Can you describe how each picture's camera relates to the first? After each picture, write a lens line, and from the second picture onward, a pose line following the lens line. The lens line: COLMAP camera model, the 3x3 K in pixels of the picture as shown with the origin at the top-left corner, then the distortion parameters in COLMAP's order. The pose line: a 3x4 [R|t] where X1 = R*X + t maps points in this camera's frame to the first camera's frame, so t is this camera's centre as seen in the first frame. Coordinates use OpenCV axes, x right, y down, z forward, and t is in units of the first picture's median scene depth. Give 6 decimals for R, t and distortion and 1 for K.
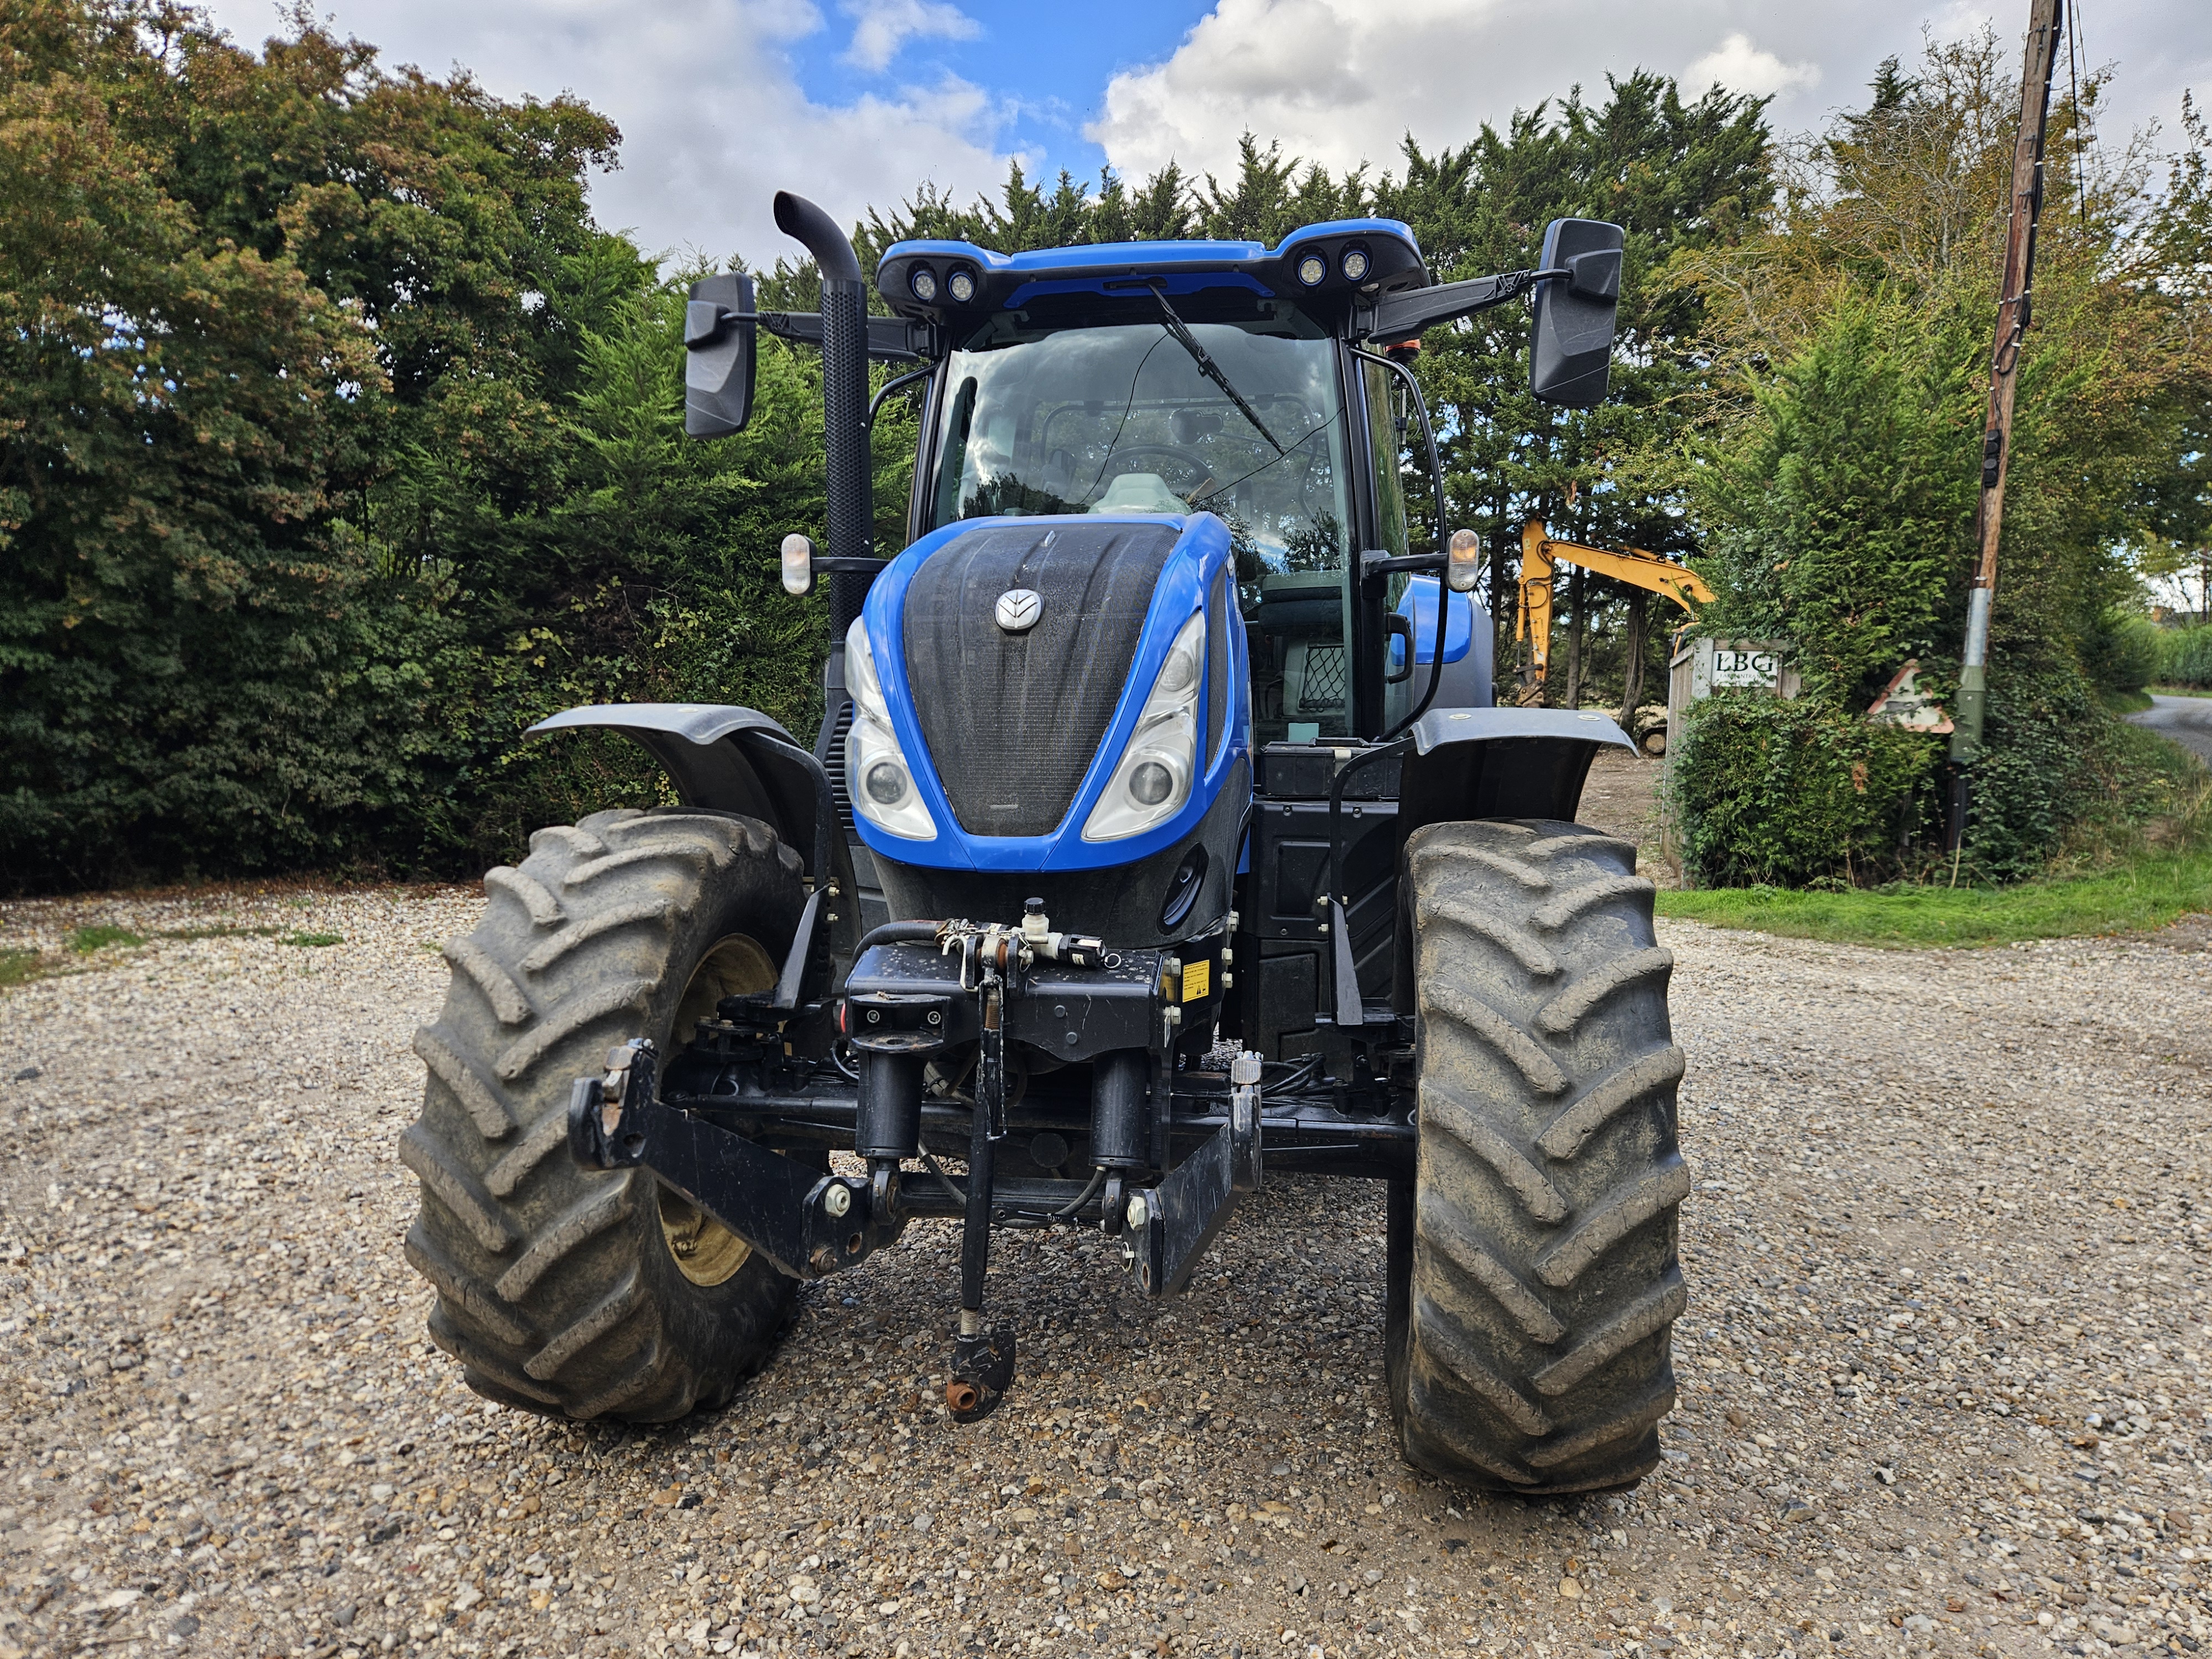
lens RADIAL K [[1487.1, 0, 1106.0], [0, 1487.1, 829.5], [0, 0, 1]] dist [0.034039, -0.001530]
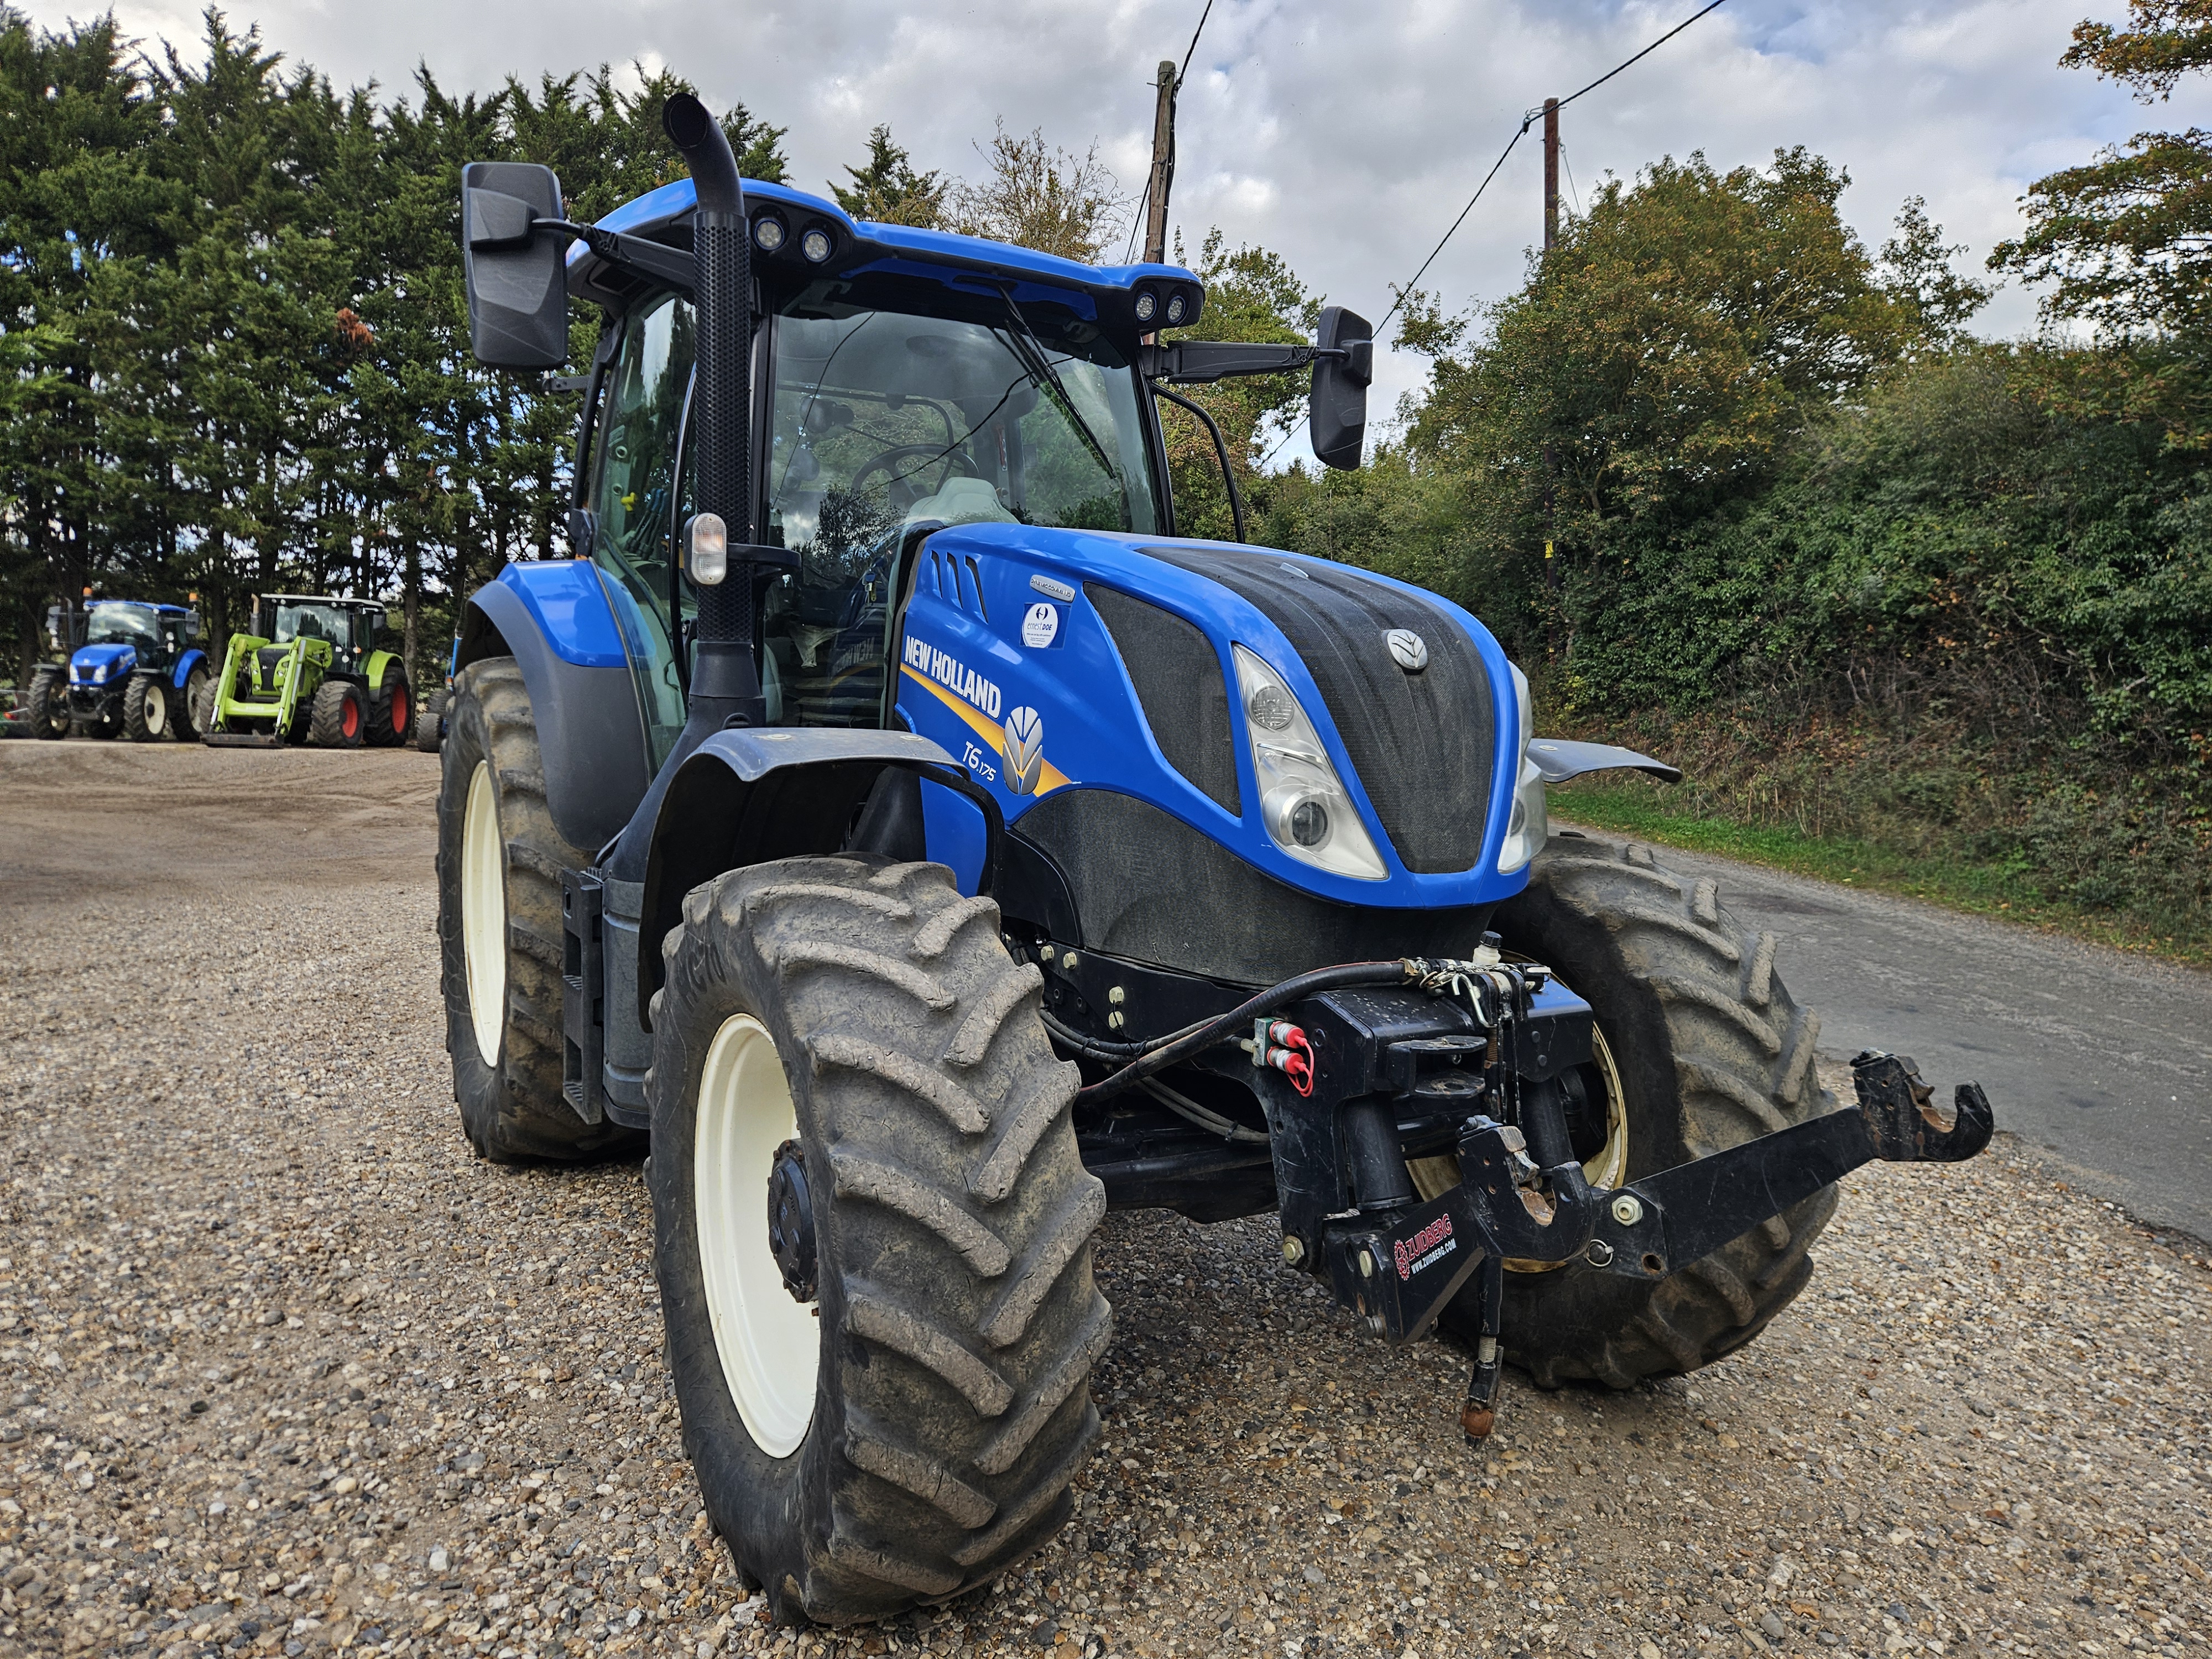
lens RADIAL K [[1504.7, 0, 1106.0], [0, 1504.7, 829.5], [0, 0, 1]] dist [-0.001756, -0.002102]
pose [[0.767598, -0.034335, 0.640011, -0.084839], [0.027455, 0.999409, 0.020688, -0.004993], [-0.640344, 0.001691, 0.768087, 0.032961]]
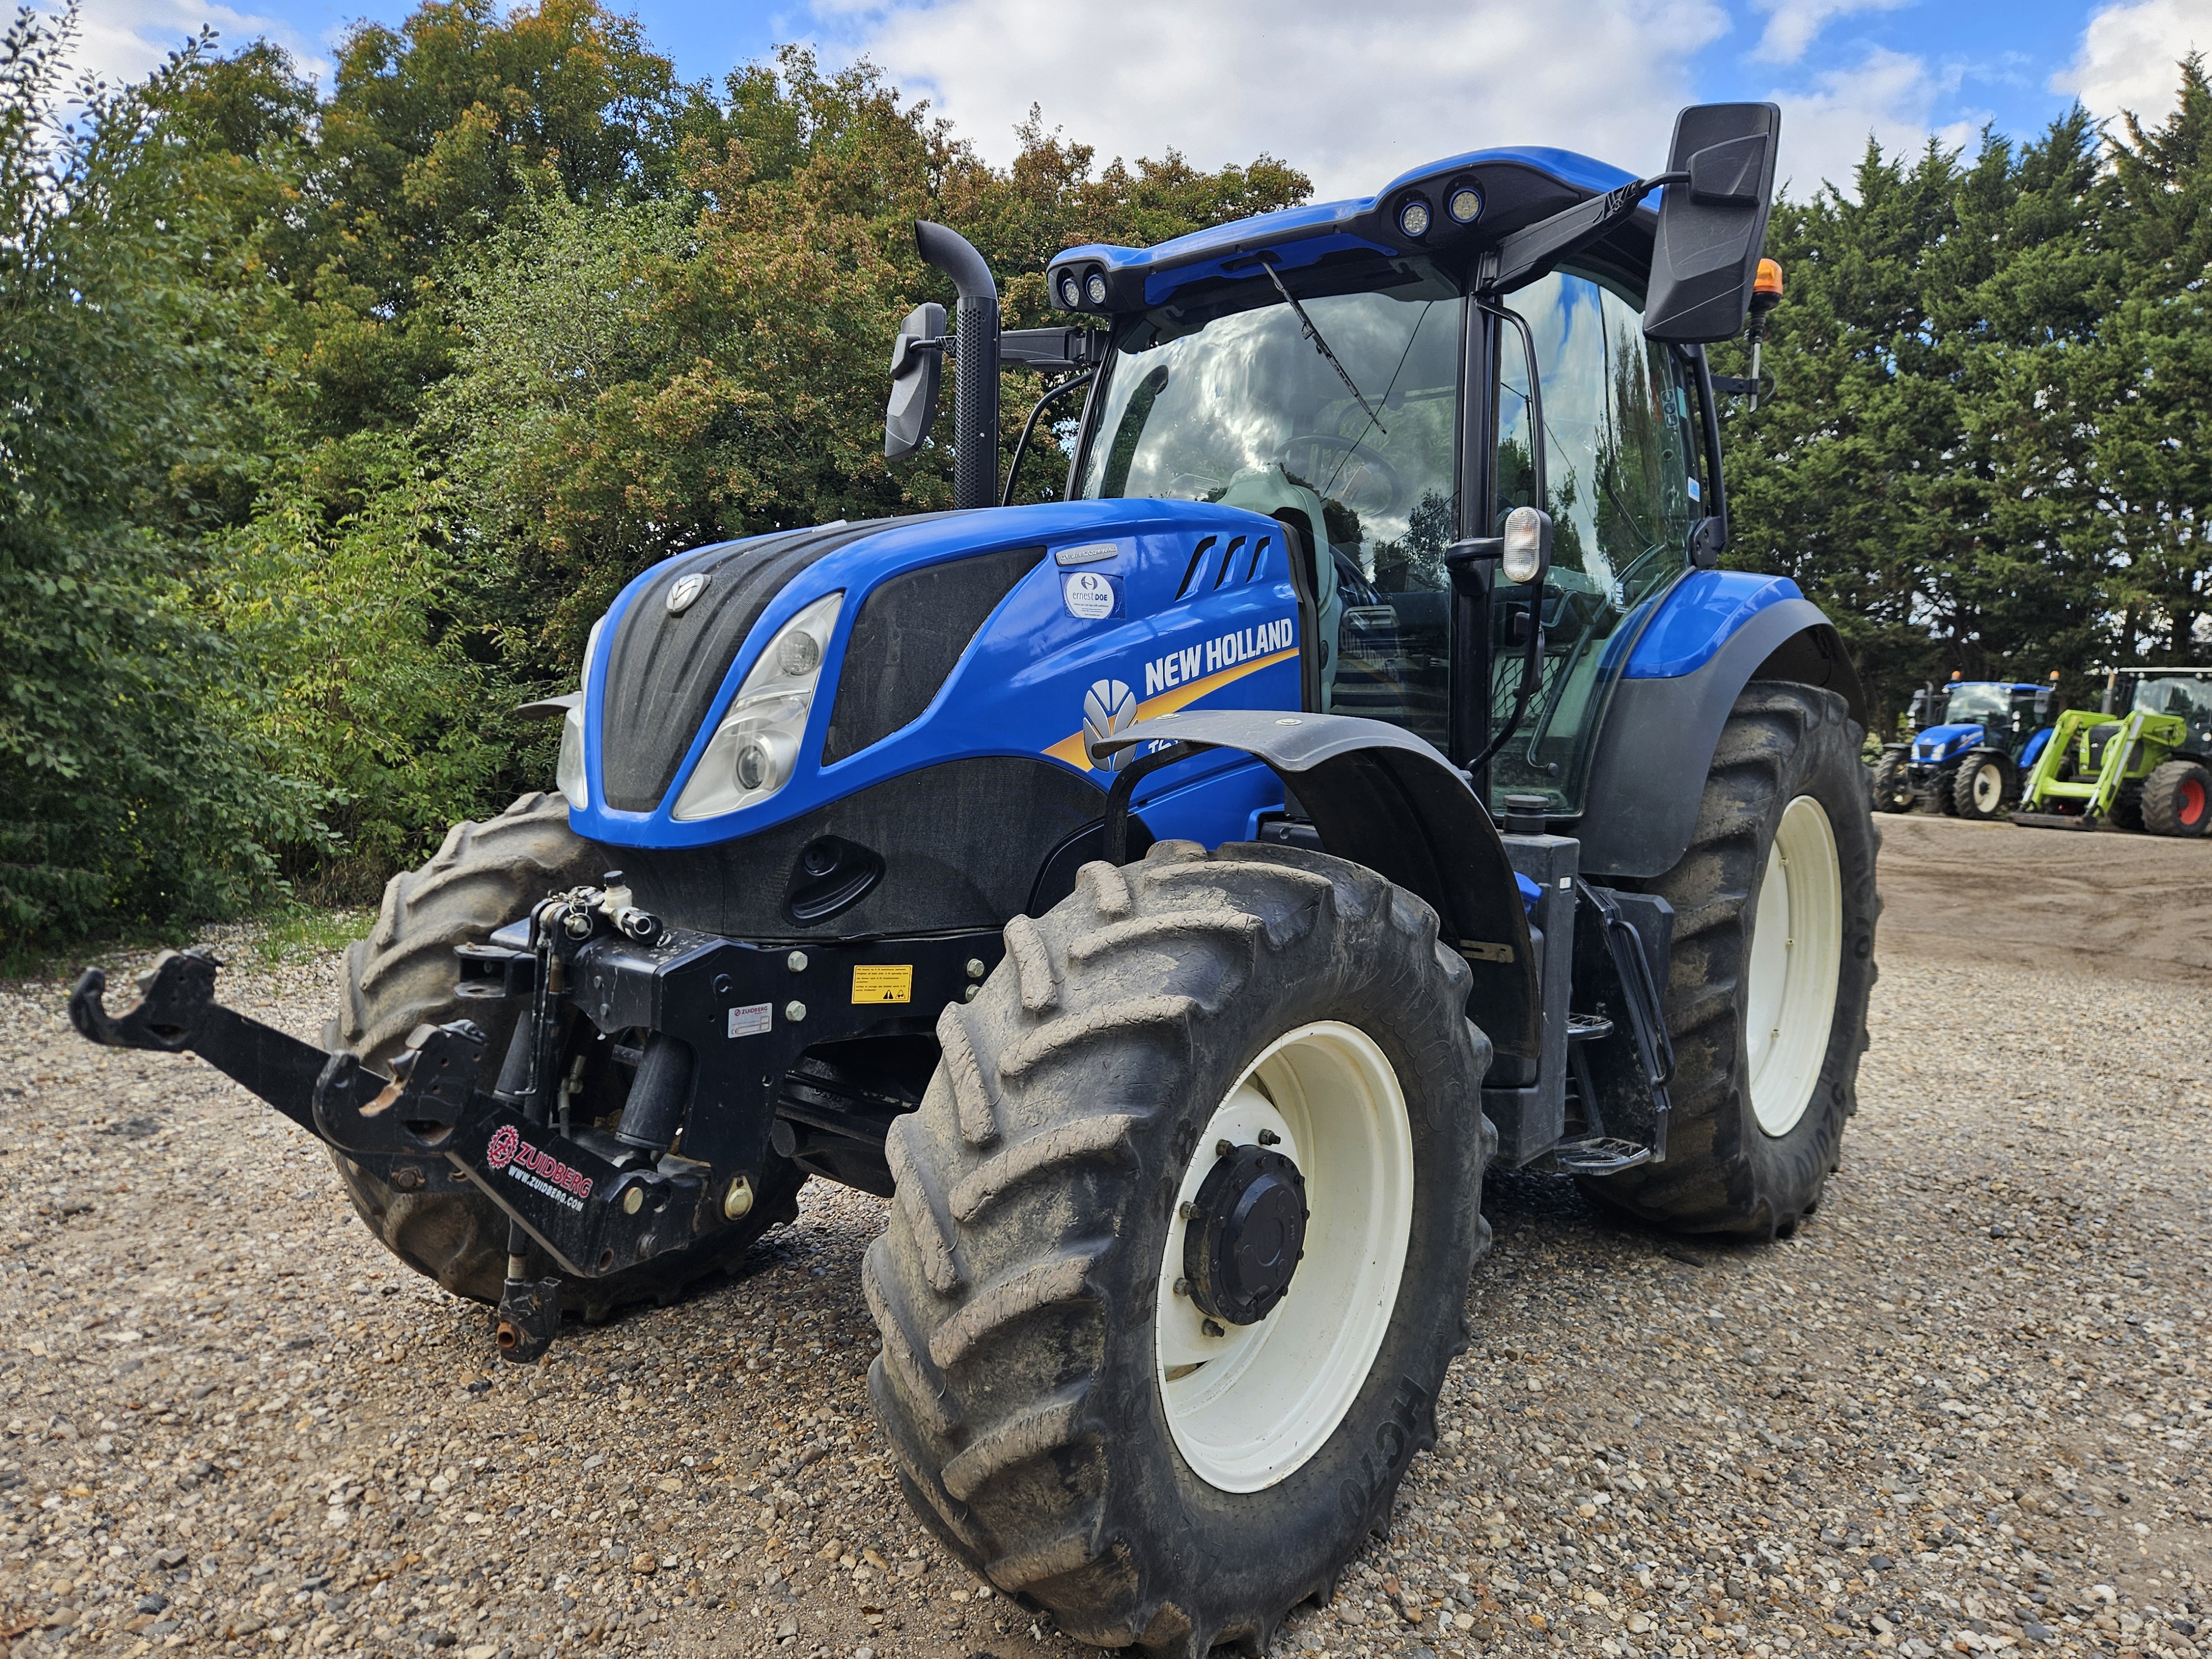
lens RADIAL K [[1503.3, 0, 1106.0], [0, 1503.3, 829.5], [0, 0, 1]] dist [0.079079, -0.070238]
pose [[0.845688, 0.066484, -0.529520, 0.072494], [-0.082109, 0.996605, -0.006005, -0.000295], [0.527324, 0.048557, 0.848276, 0.026648]]
